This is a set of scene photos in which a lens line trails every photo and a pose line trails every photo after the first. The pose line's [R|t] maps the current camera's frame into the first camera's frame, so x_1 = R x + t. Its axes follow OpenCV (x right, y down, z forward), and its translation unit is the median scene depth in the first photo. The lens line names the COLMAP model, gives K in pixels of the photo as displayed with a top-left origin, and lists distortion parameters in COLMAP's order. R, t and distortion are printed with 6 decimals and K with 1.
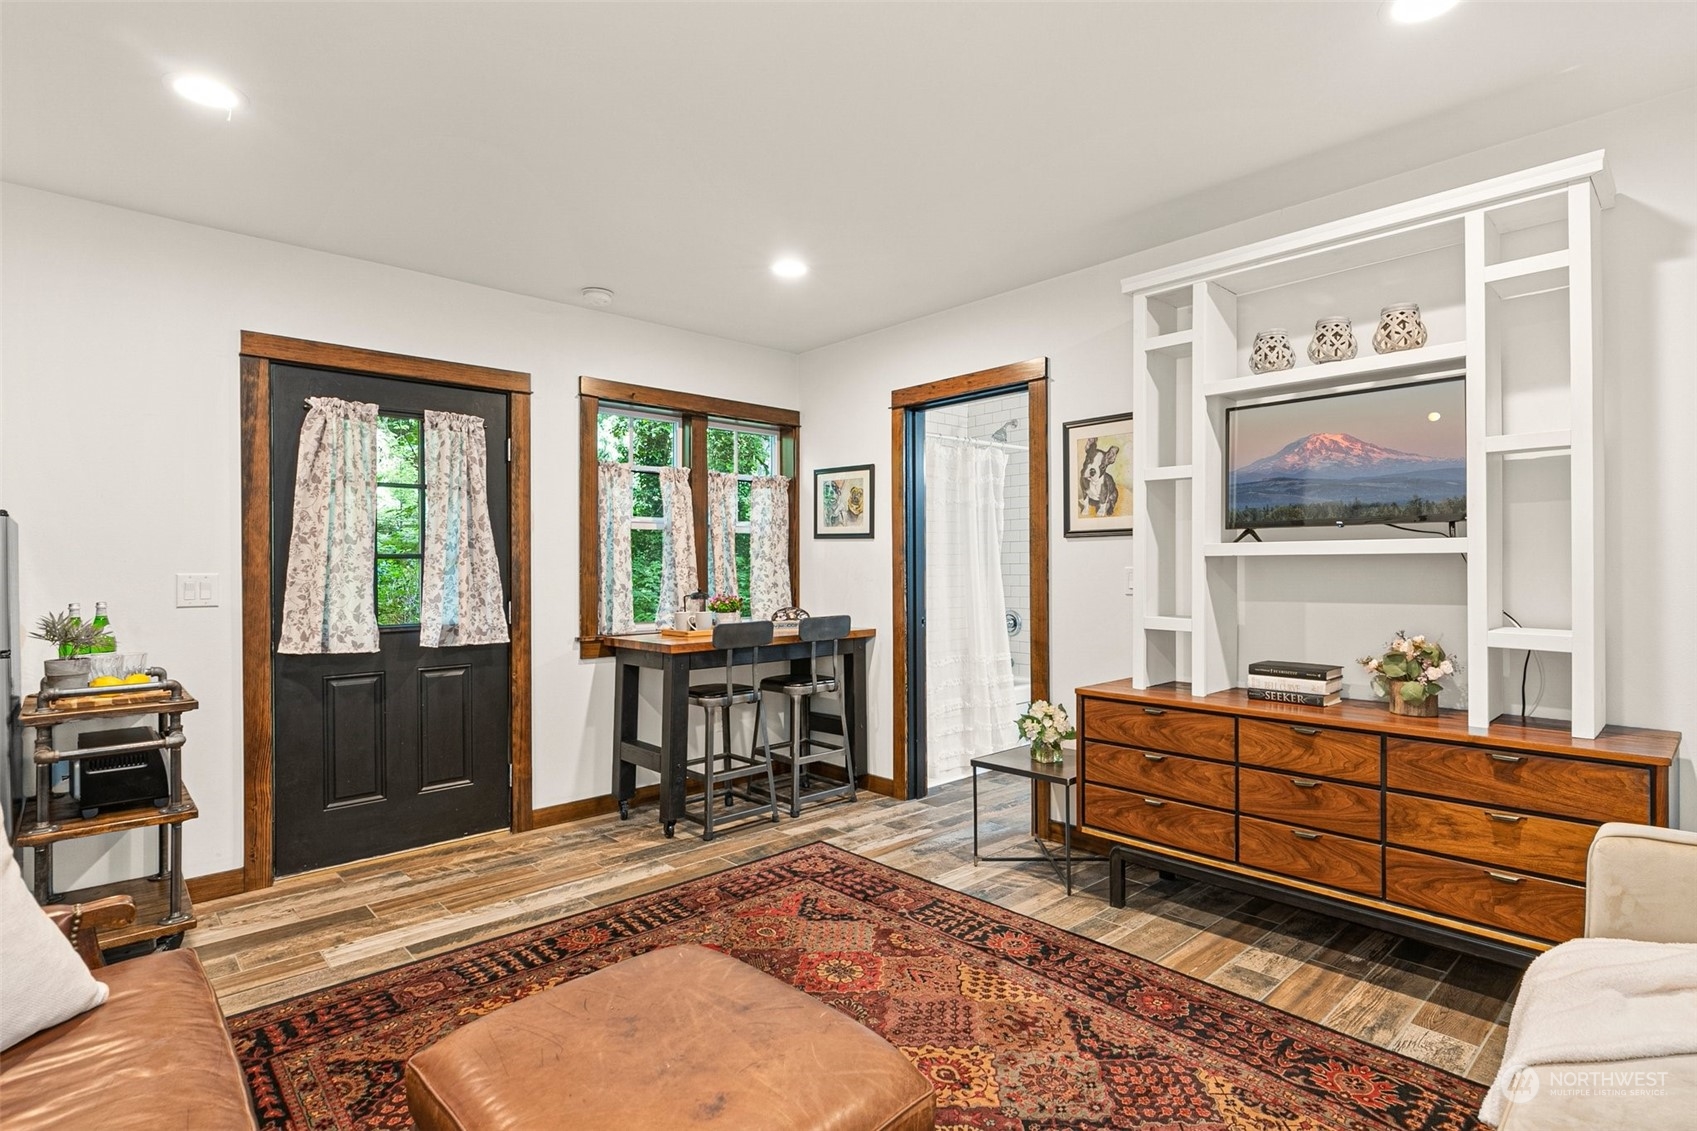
lens RADIAL K [[839.9, 0, 848.9], [0, 839.9, 559.8], [0, 0, 1]] dist [0.000668, -0.000412]
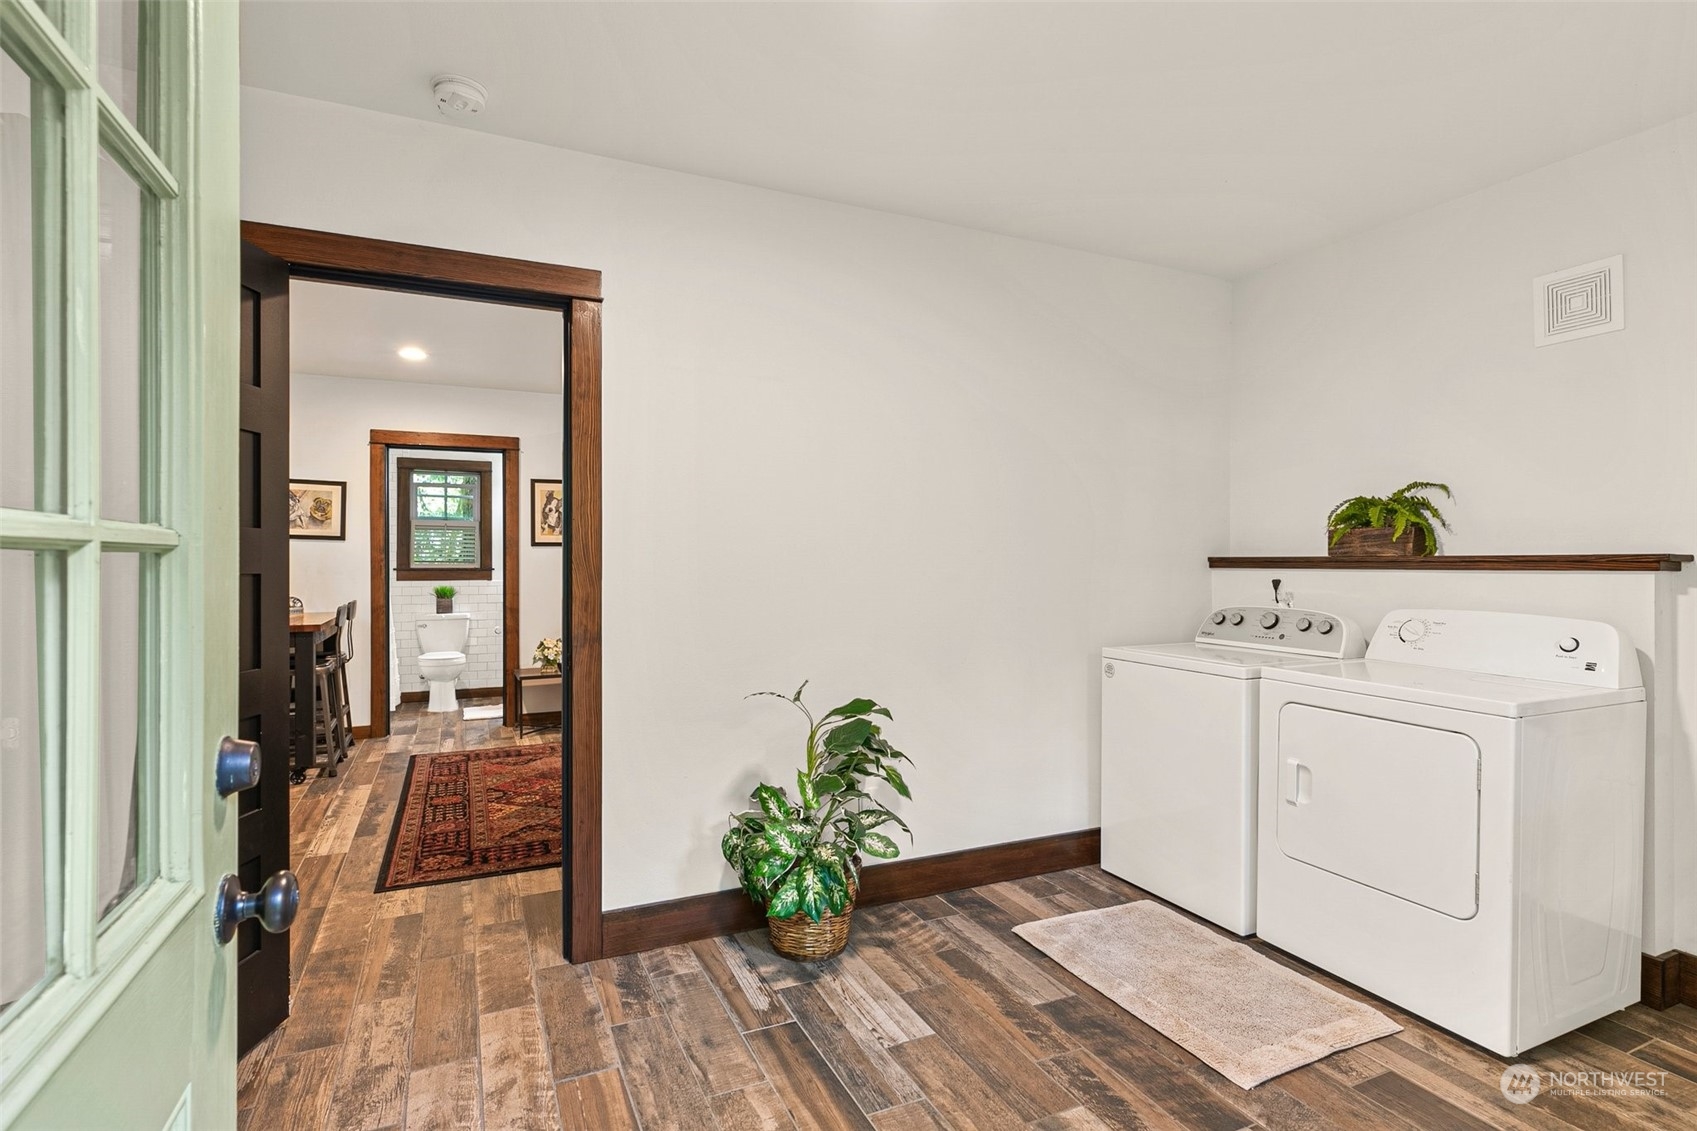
lens RADIAL K [[839.9, 0, 848.9], [0, 839.9, 559.8], [0, 0, 1]] dist [0.000668, -0.000412]
pose [[0.308855, 0.005733, 0.951092, -1.192209], [-0.009597, 0.999950, -0.002911, 0.000242], [-0.951061, -0.008229, 0.308894, -0.146619]]
